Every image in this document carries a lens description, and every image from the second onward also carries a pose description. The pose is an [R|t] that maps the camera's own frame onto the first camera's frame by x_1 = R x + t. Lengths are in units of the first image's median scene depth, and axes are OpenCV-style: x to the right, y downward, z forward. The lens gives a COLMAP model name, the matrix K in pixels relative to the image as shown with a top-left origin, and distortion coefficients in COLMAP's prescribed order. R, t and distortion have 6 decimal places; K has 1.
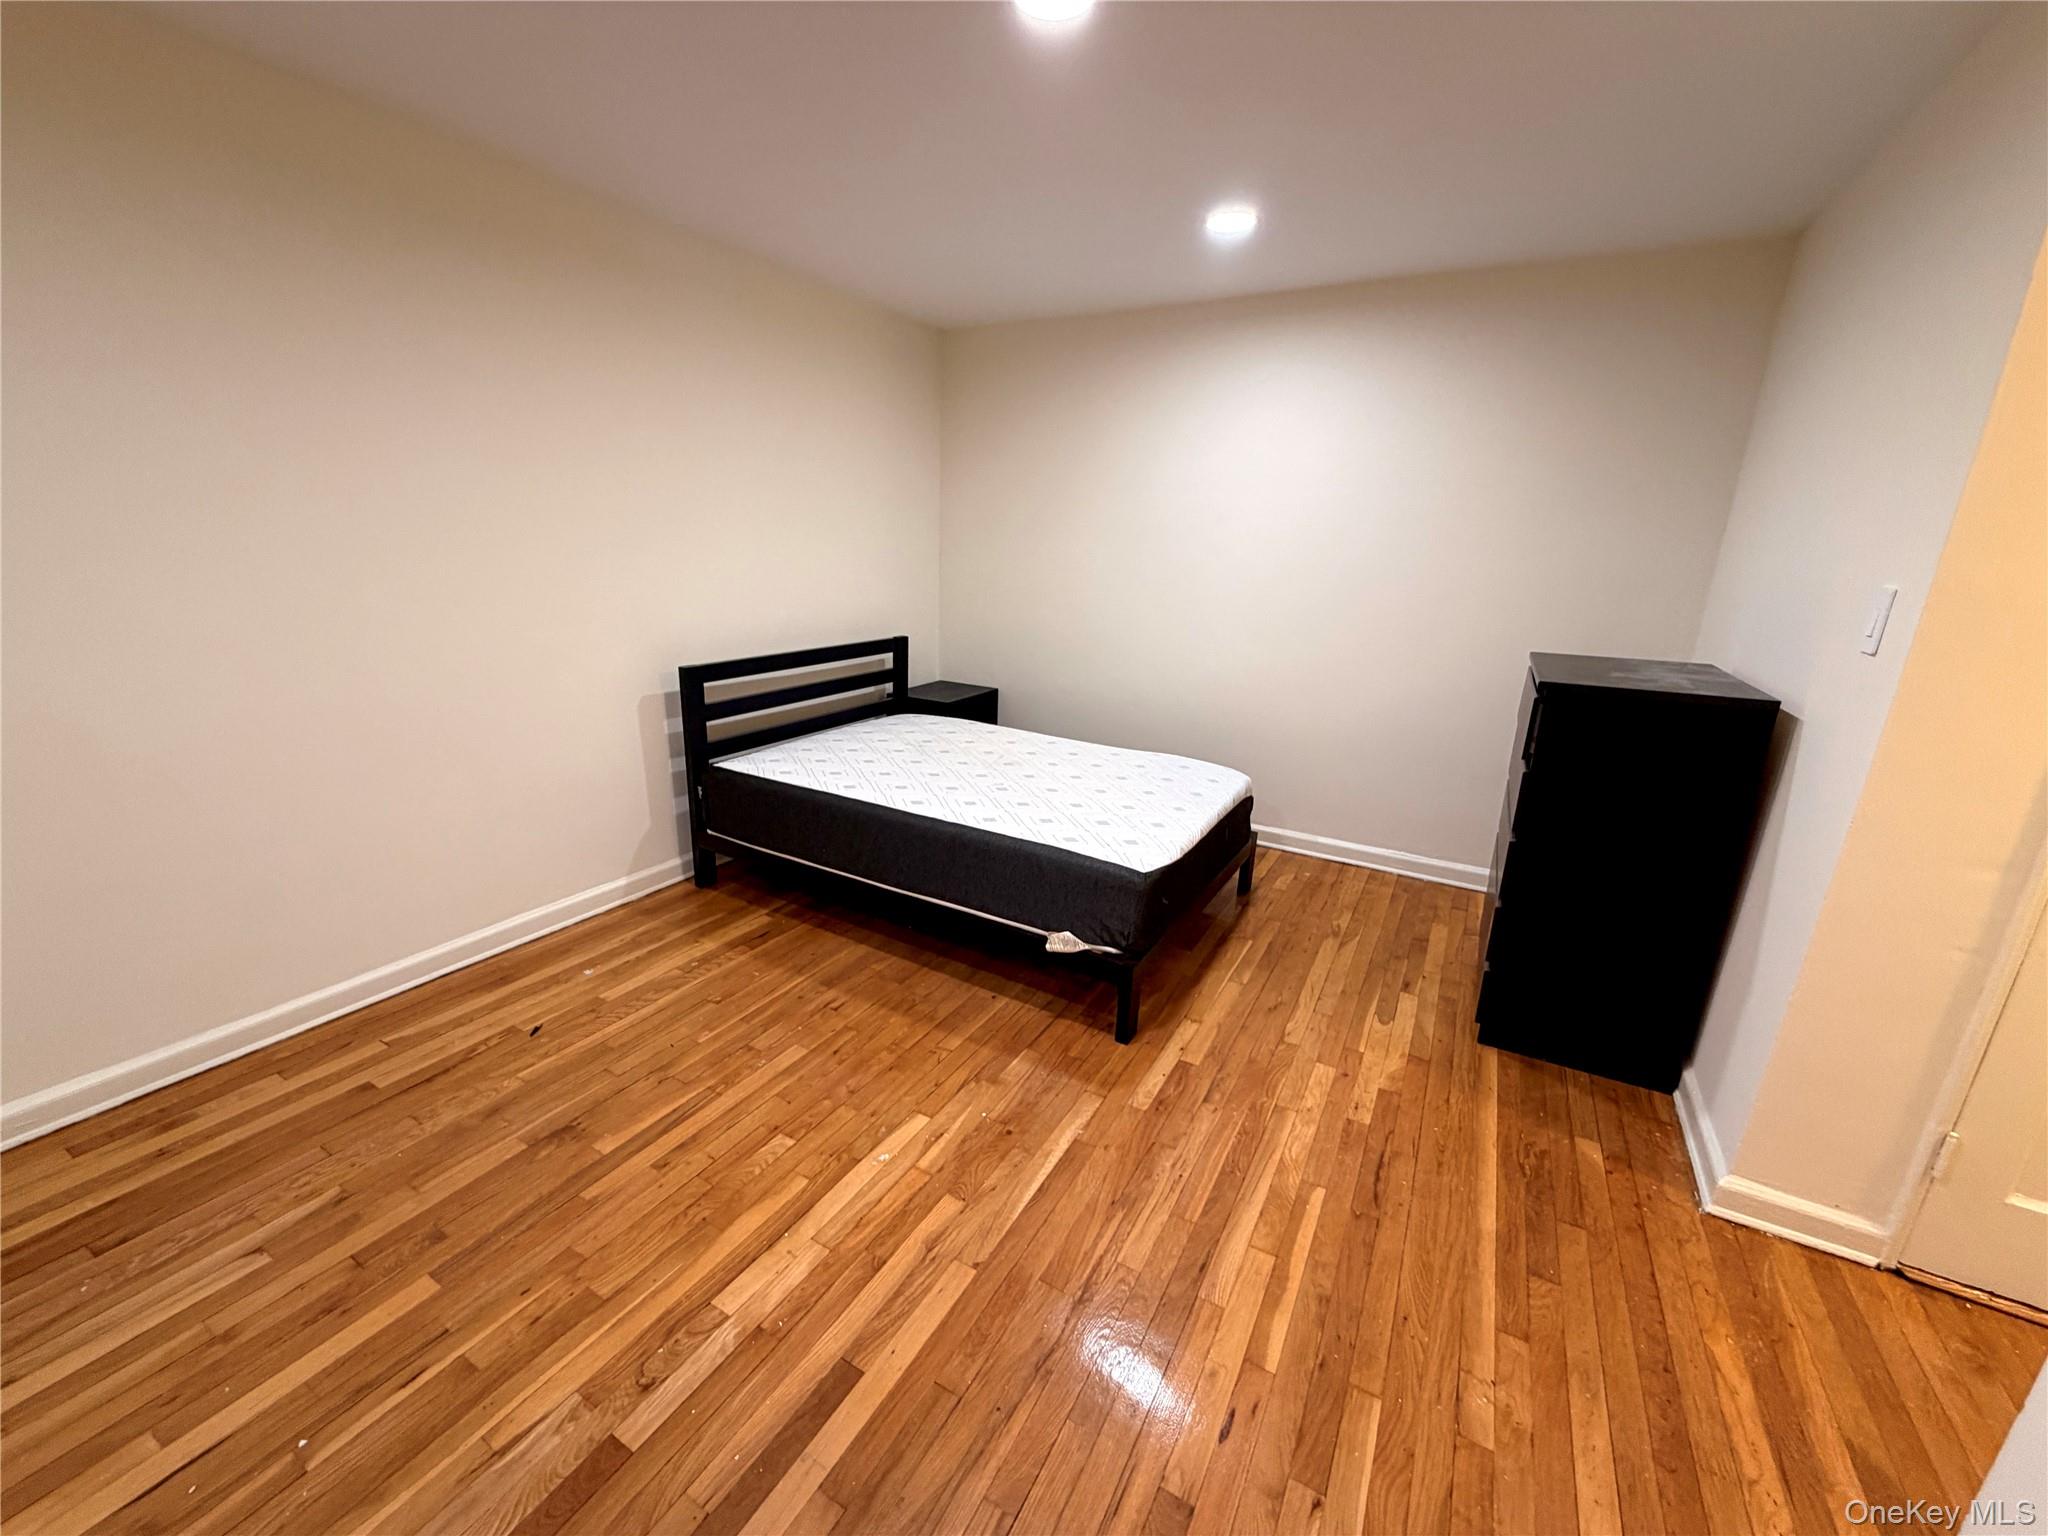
lens RADIAL K [[817.0, 0, 1020.2], [0, 817.0, 769.1], [0, 0, 1]] dist [0.000794, -0.000410]
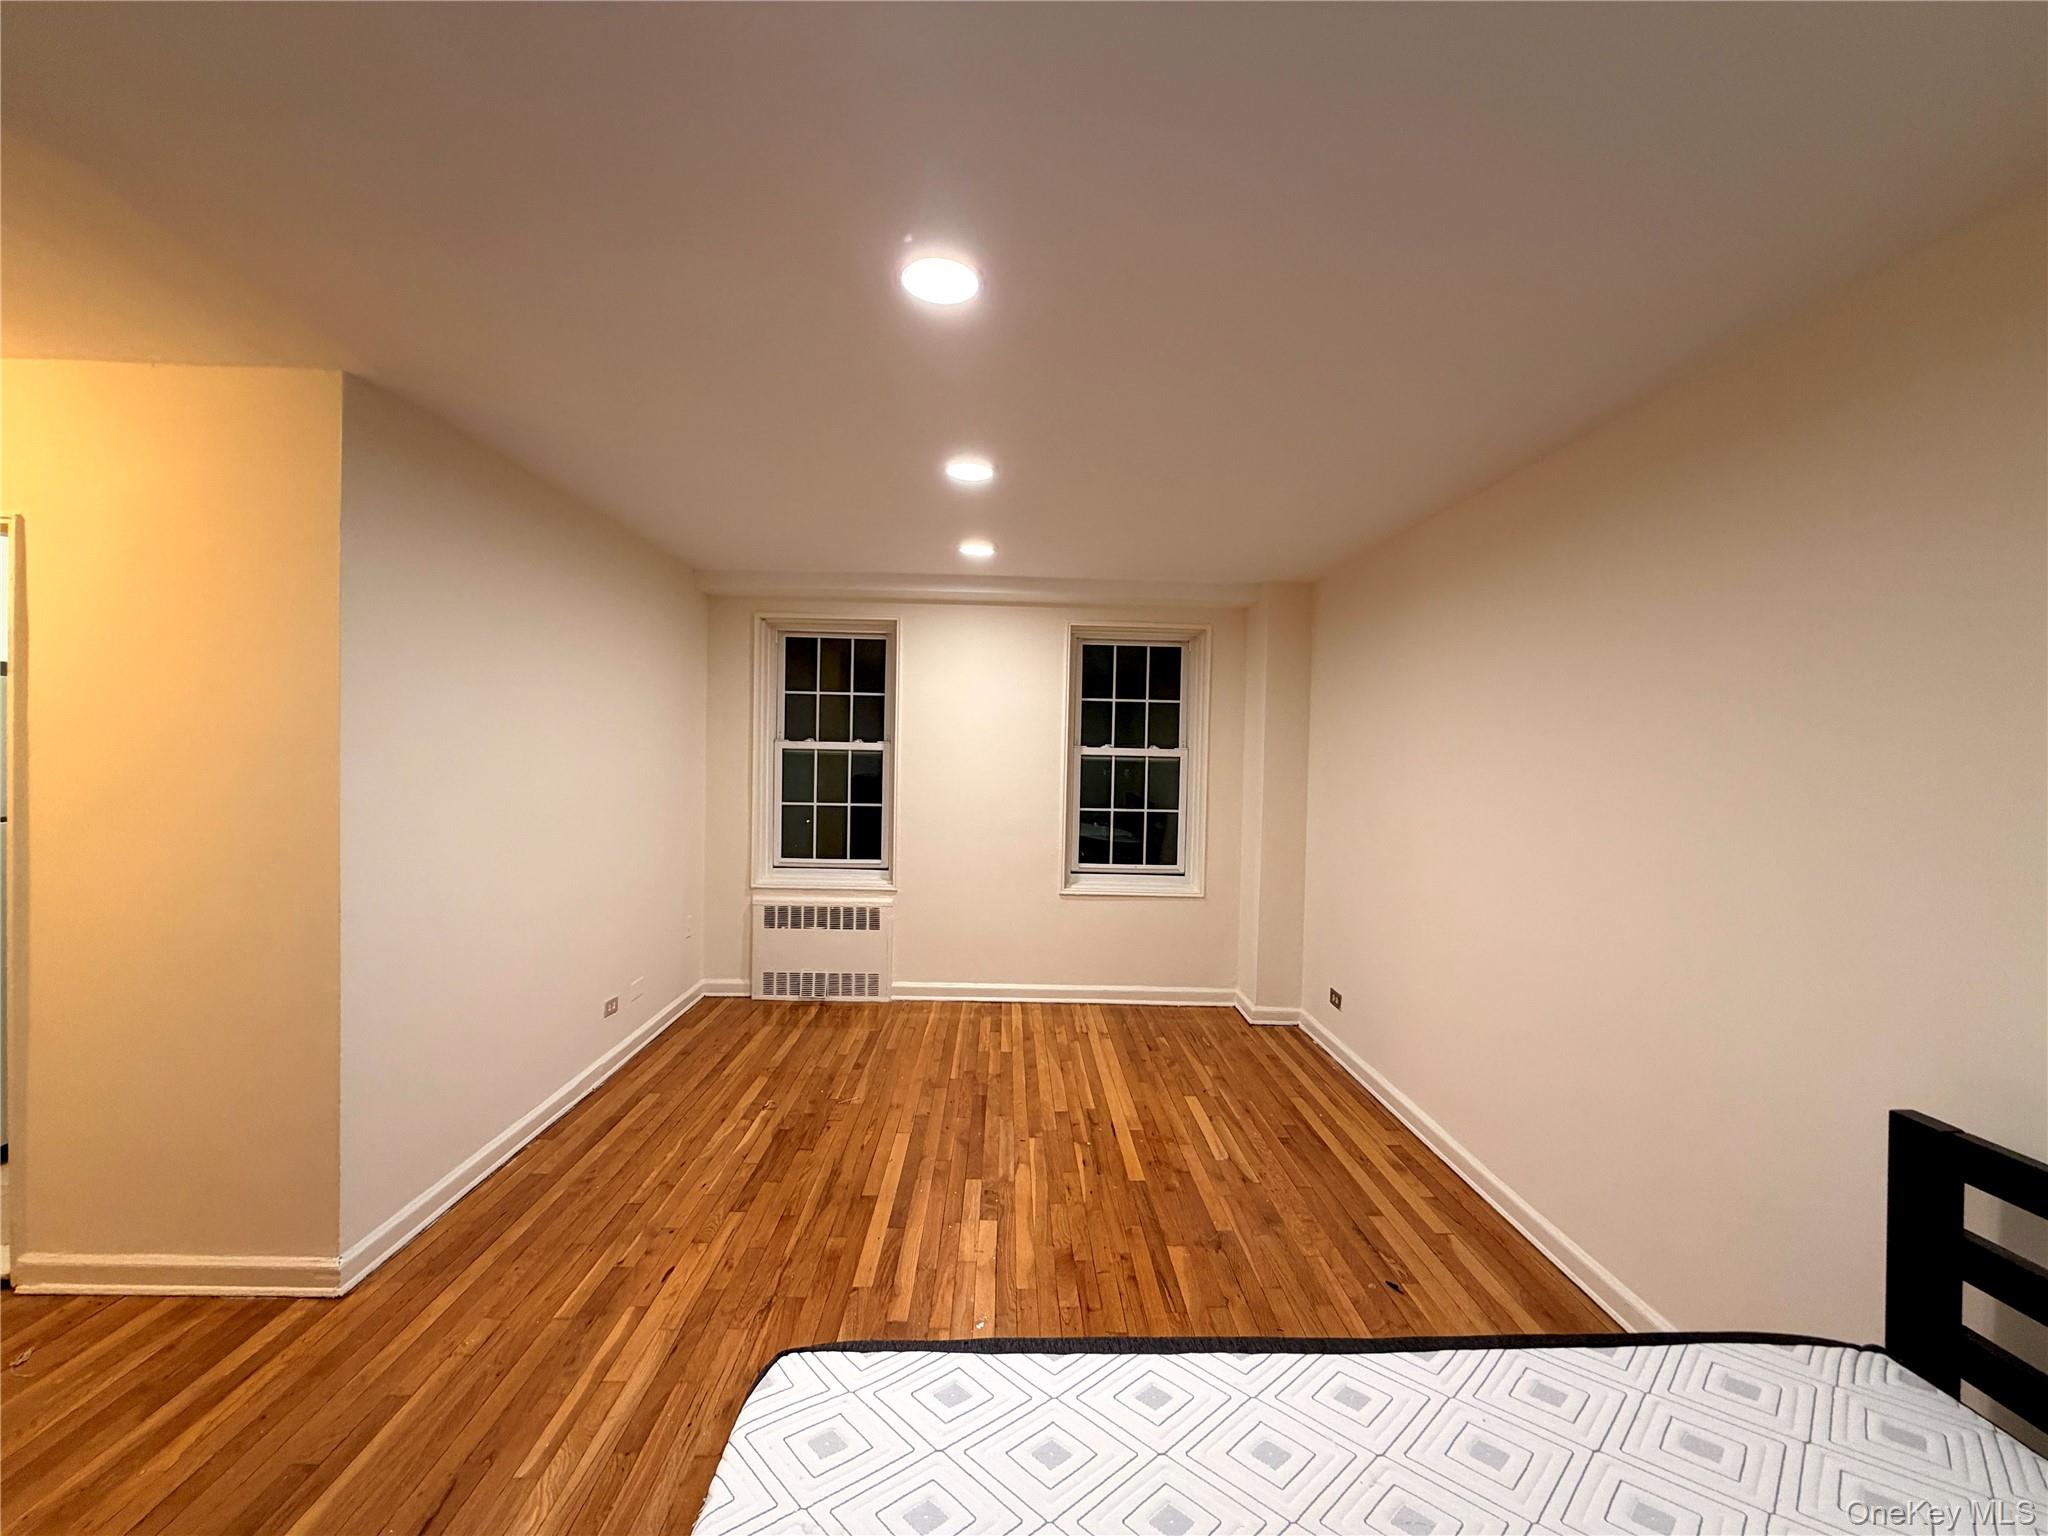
lens RADIAL K [[817.0, 0, 1020.2], [0, 817.0, 769.1], [0, 0, 1]] dist [0.000794, -0.000410]
pose [[-0.857879, -0.040688, -0.512238, 0.414270], [-0.187937, 0.952638, 0.239082, -0.553856], [0.478250, 0.301372, -0.824895, 1.874517]]
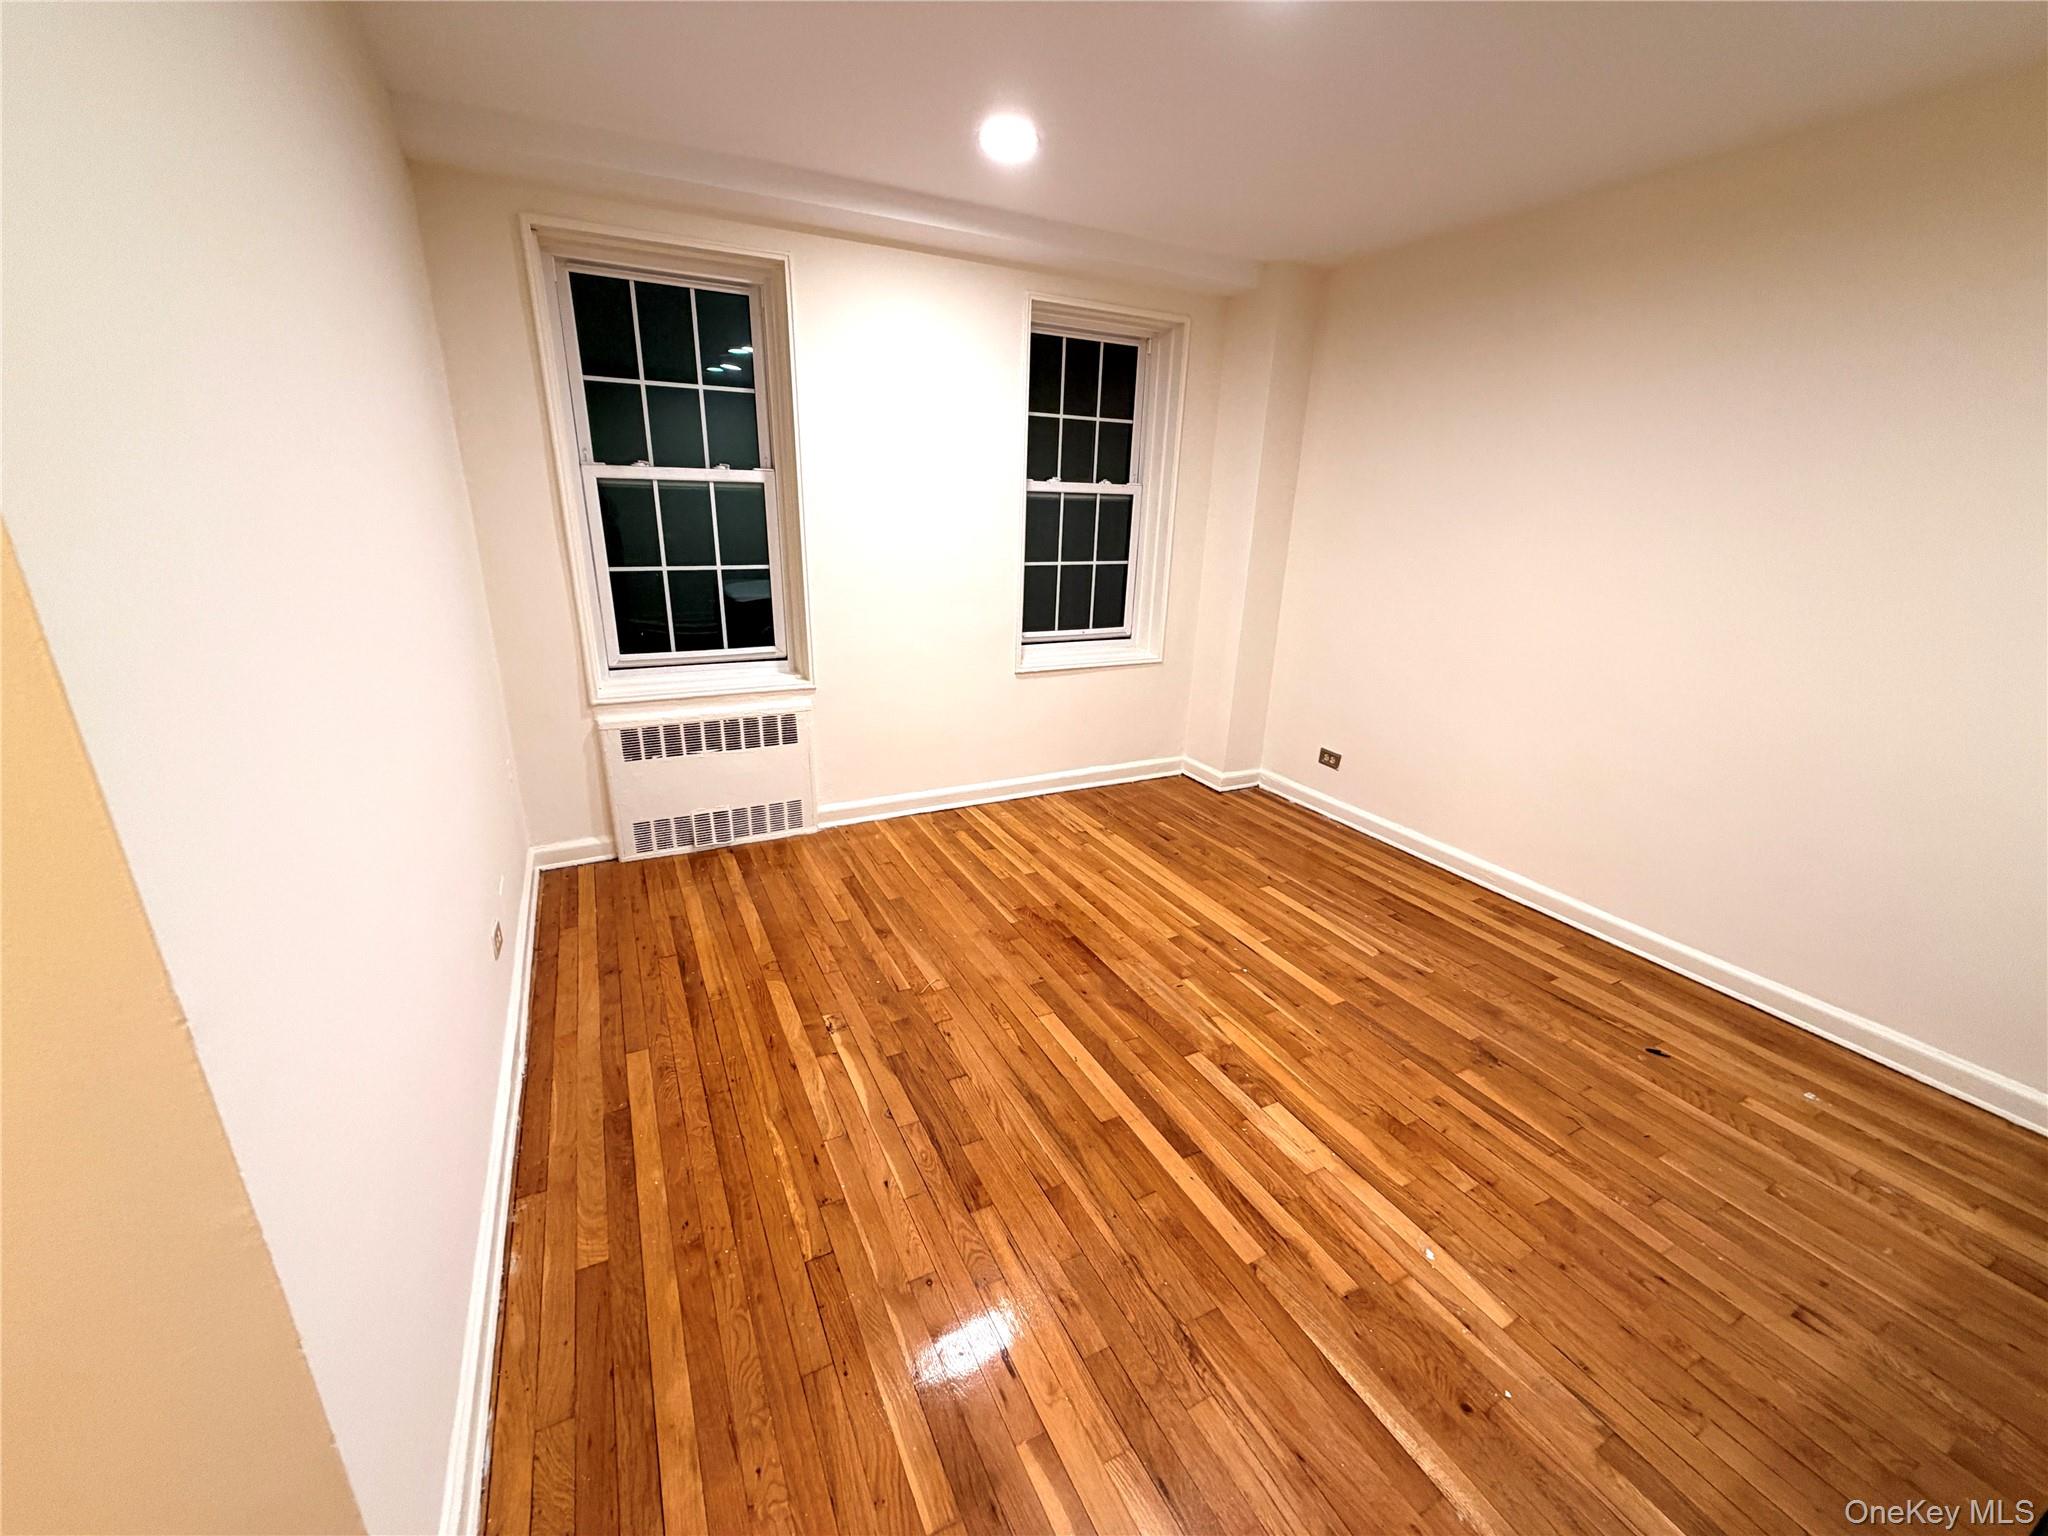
lens RADIAL K [[817.0, 0, 1020.2], [0, 817.0, 769.1], [0, 0, 1]] dist [0.000794, -0.000410]
pose [[-0.544259, 0.220402, -0.809447, 0.723723], [-0.273079, 0.865777, 0.419354, -0.236762], [0.793227, 0.449281, -0.411020, 0.859982]]
